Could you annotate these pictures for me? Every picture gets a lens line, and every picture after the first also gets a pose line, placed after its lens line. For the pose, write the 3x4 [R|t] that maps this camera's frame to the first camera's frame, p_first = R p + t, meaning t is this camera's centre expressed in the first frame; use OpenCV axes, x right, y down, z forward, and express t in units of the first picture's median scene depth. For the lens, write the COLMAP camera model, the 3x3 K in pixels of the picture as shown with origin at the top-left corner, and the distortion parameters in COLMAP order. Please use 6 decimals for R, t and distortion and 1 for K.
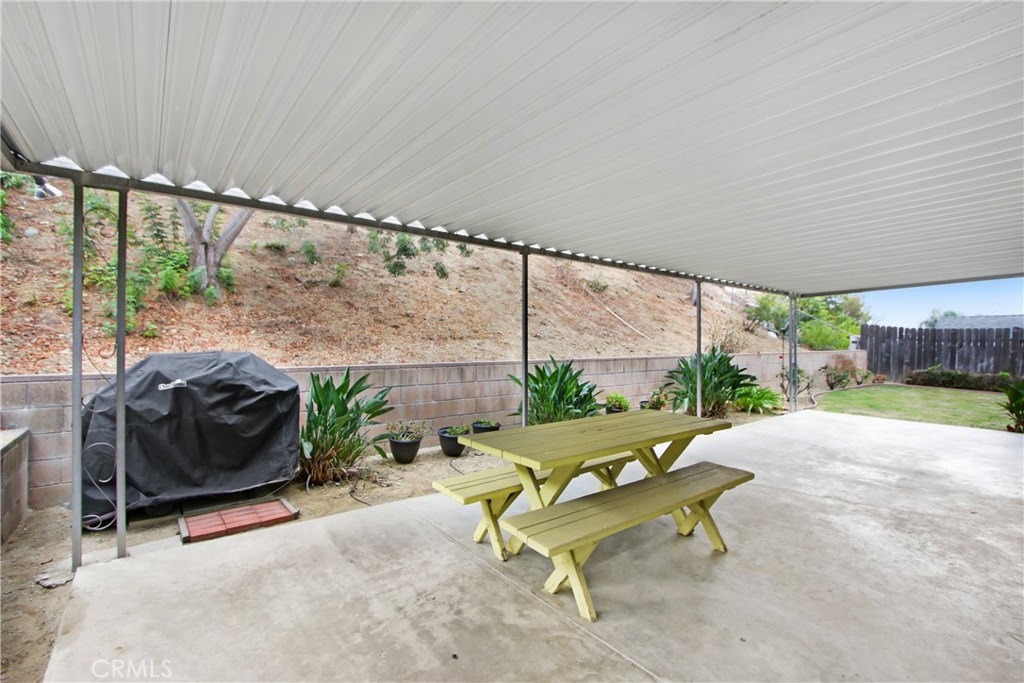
lens RADIAL K [[481.5, 0, 512.0], [0, 481.5, 341.5], [0, 0, 1]] dist [-0.021396, 0.000352]
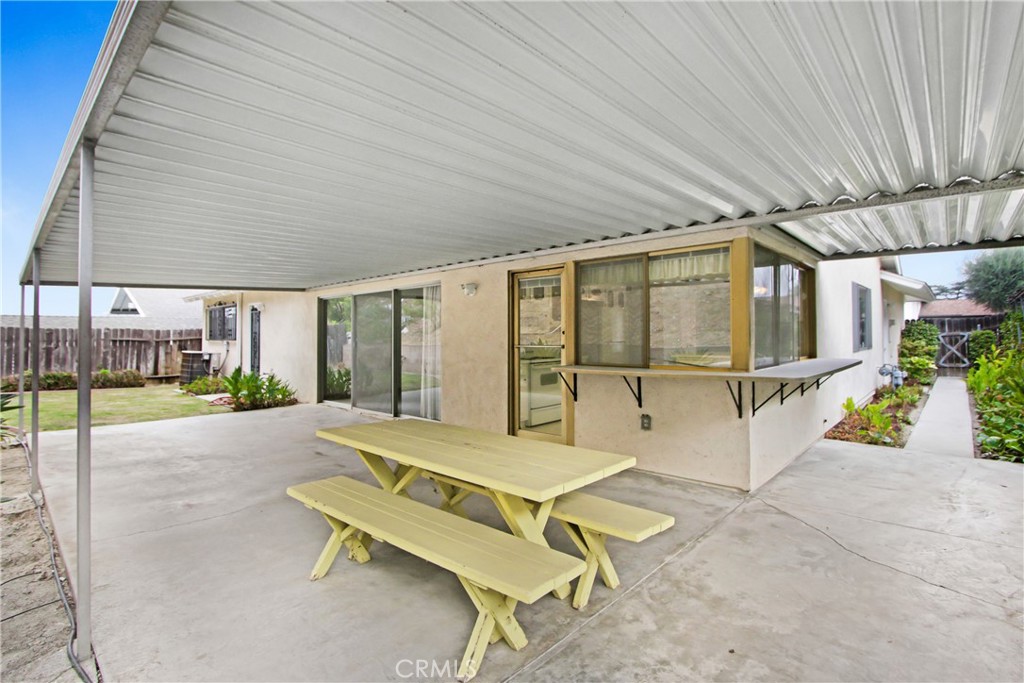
lens RADIAL K [[481.5, 0, 512.0], [0, 481.5, 341.5], [0, 0, 1]] dist [-0.021396, 0.000352]
pose [[-0.161509, -0.010770, 0.986813, -0.160127], [0.011947, 0.999846, 0.012868, -0.001745], [-0.986799, 0.013868, -0.161355, 0.250953]]
